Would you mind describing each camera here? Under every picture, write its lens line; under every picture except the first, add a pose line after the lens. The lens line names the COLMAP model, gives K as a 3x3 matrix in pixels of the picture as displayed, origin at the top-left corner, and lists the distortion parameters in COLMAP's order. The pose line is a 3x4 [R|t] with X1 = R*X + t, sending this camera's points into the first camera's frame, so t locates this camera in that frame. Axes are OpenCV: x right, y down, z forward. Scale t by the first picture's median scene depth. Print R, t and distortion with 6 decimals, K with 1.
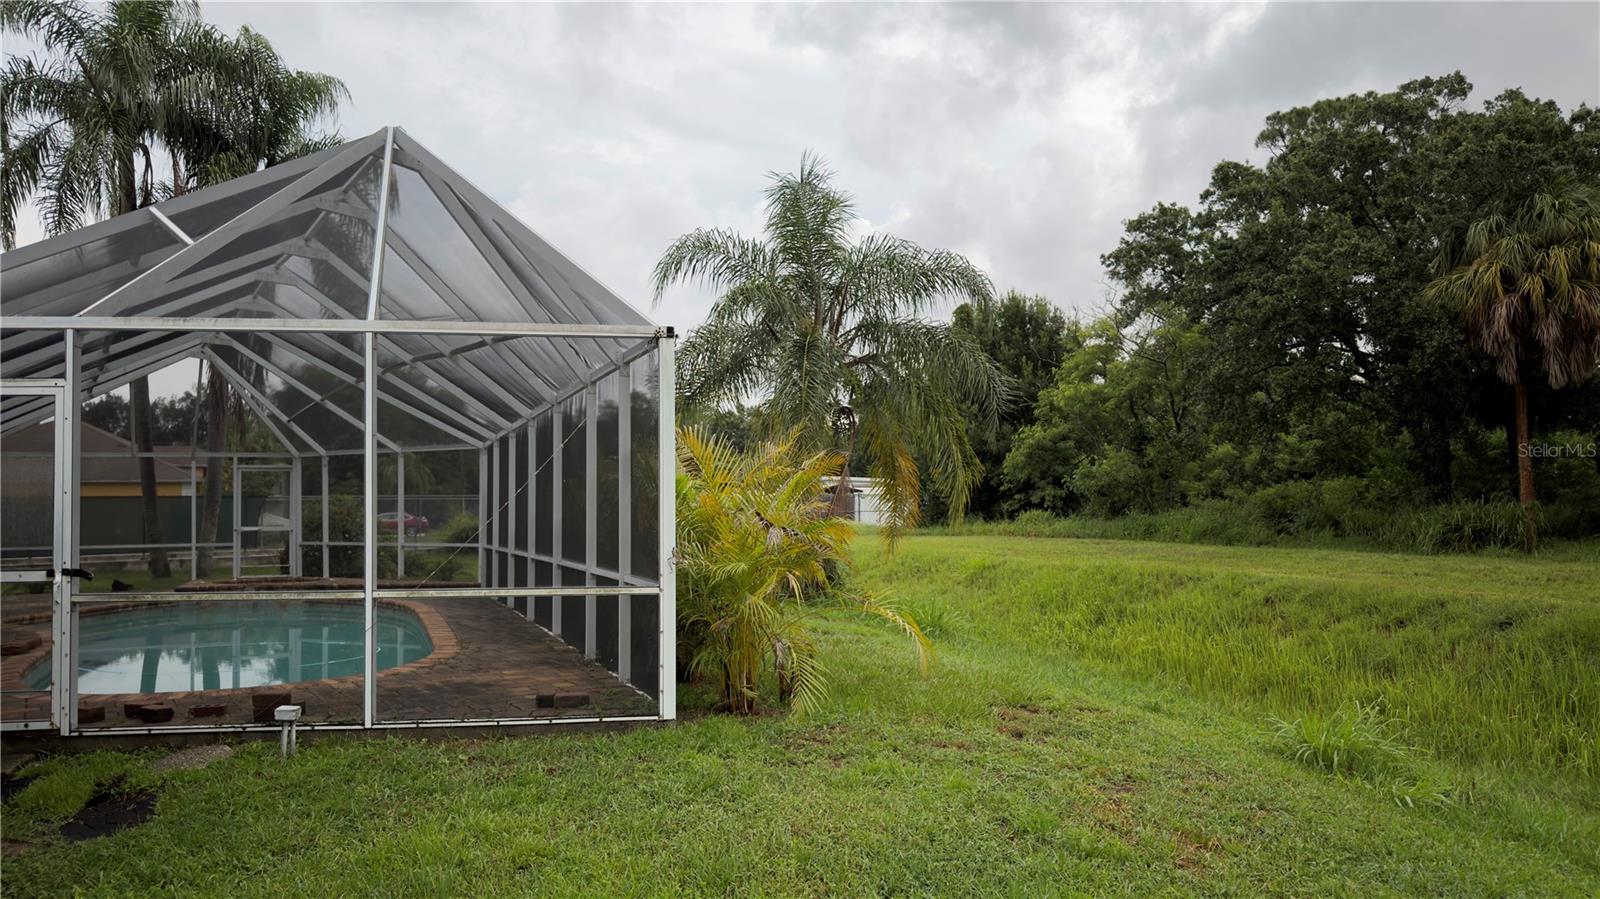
lens RADIAL K [[1131.1, 0, 795.2], [0, 1131.1, 480.4], [0, 0, 1]] dist [0.048068, -0.080652]
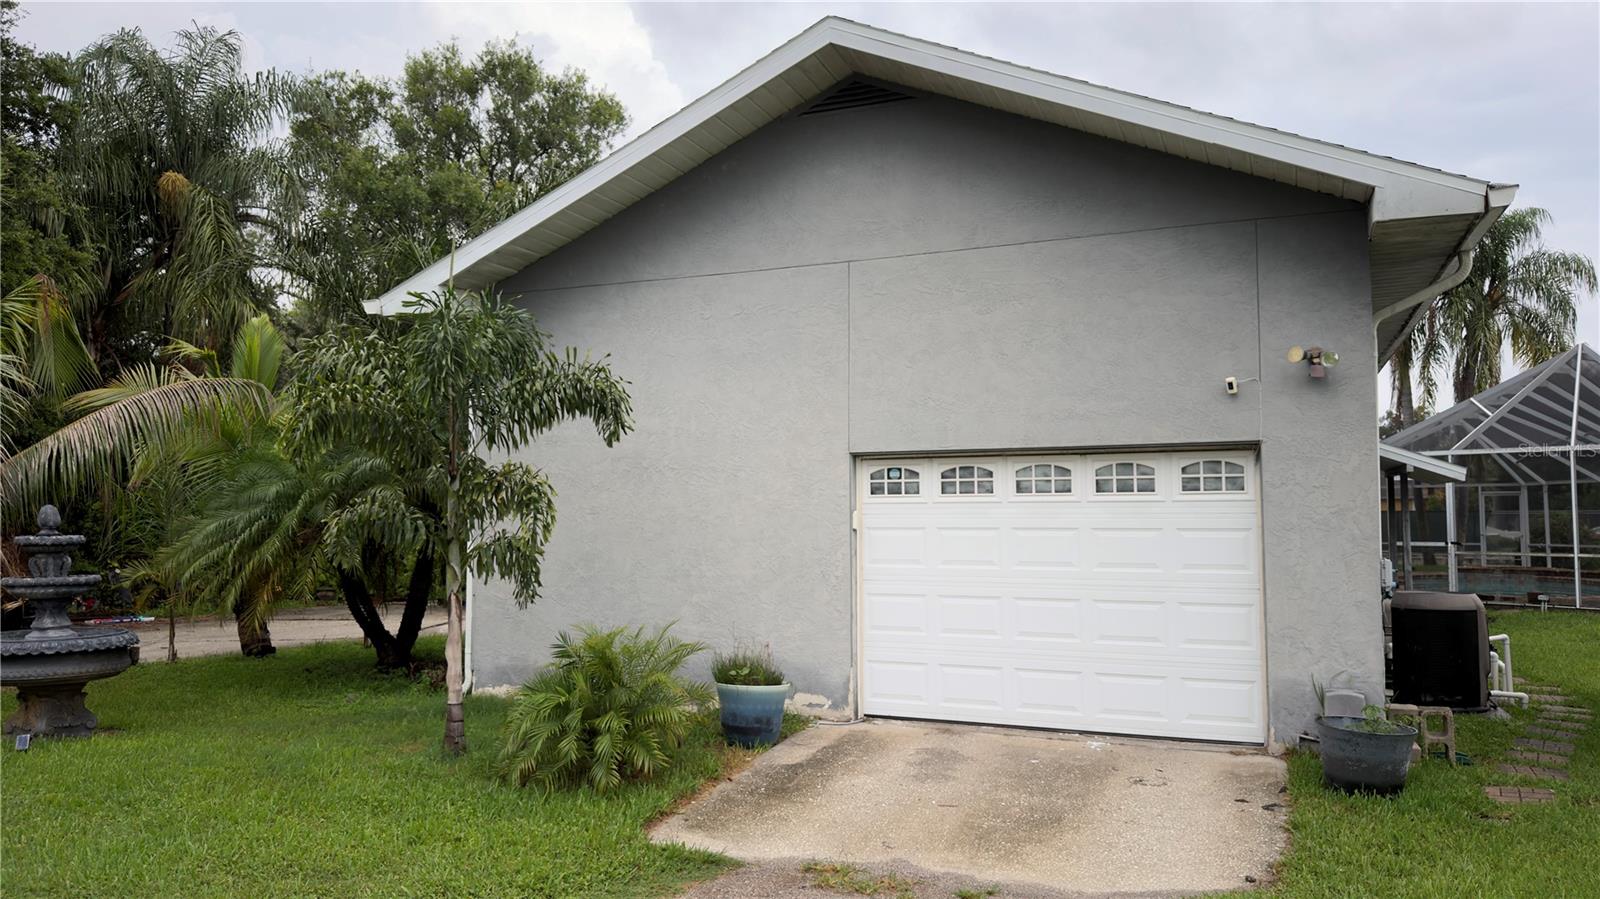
lens RADIAL K [[1131.1, 0, 795.2], [0, 1131.1, 480.4], [0, 0, 1]] dist [0.048068, -0.080652]
pose [[0.567287, -0.037858, -0.822649, 0.543708], [0.026432, 0.999265, -0.027759, -0.027017], [0.823096, -0.005997, 0.567871, -1.395036]]
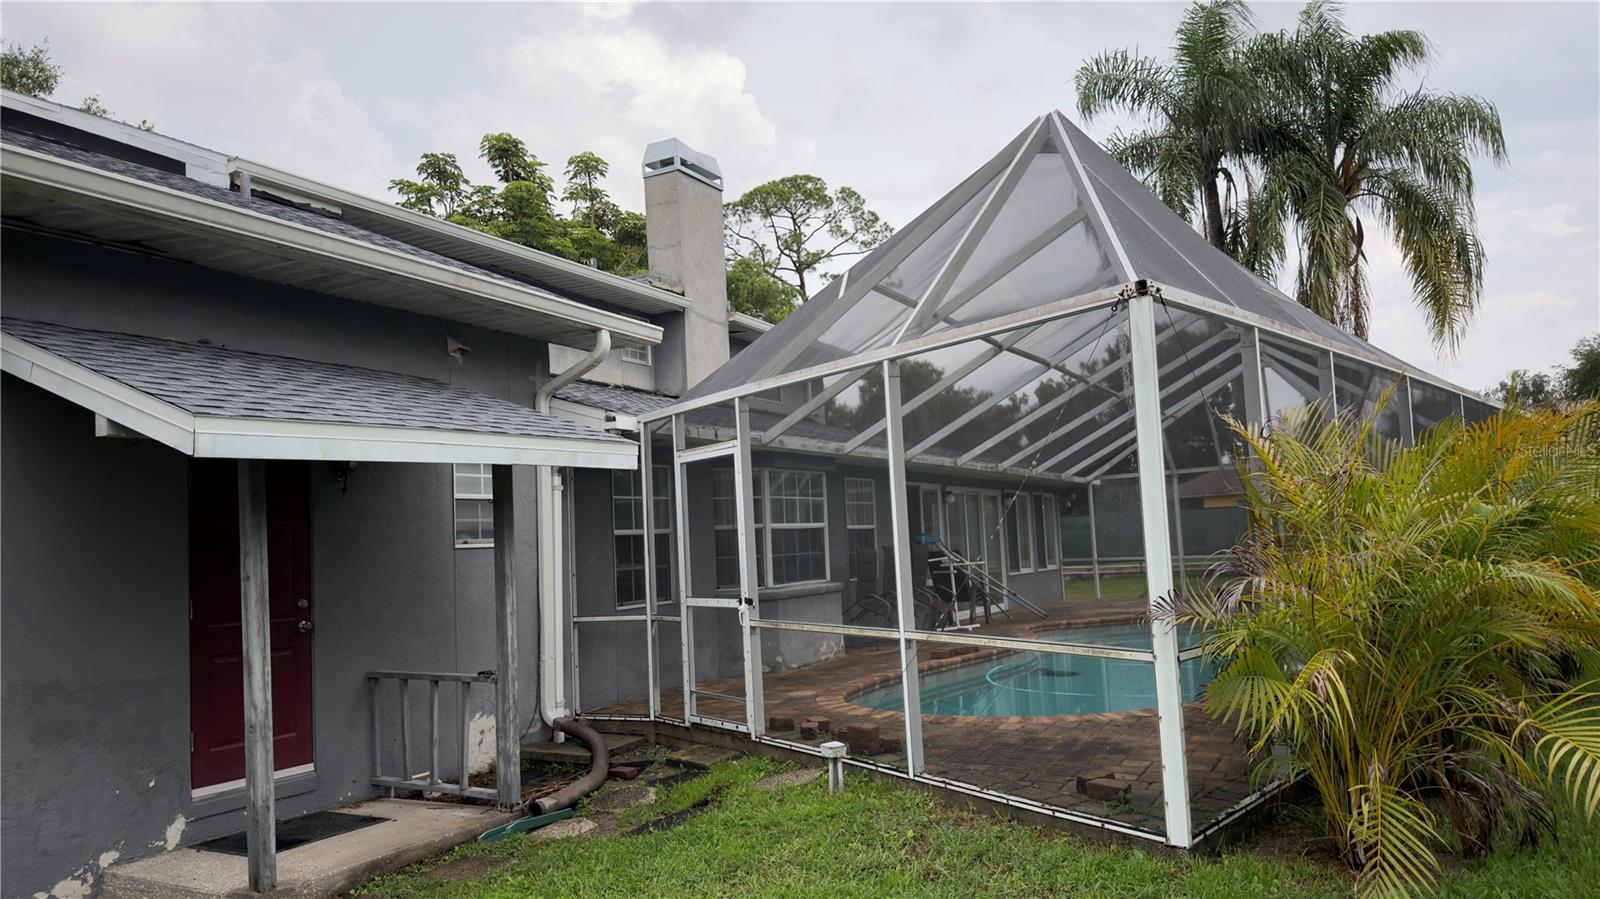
lens RADIAL K [[1119.9, 0, 797.8], [0, 1119.9, 466.1], [0, 0, 1]] dist [0.141175, -0.248850]
pose [[0.480598, -0.067059, -0.874373, 0.312931], [0.059646, 0.997263, -0.043699, -0.003926], [0.874910, -0.031152, 0.483282, 0.359378]]
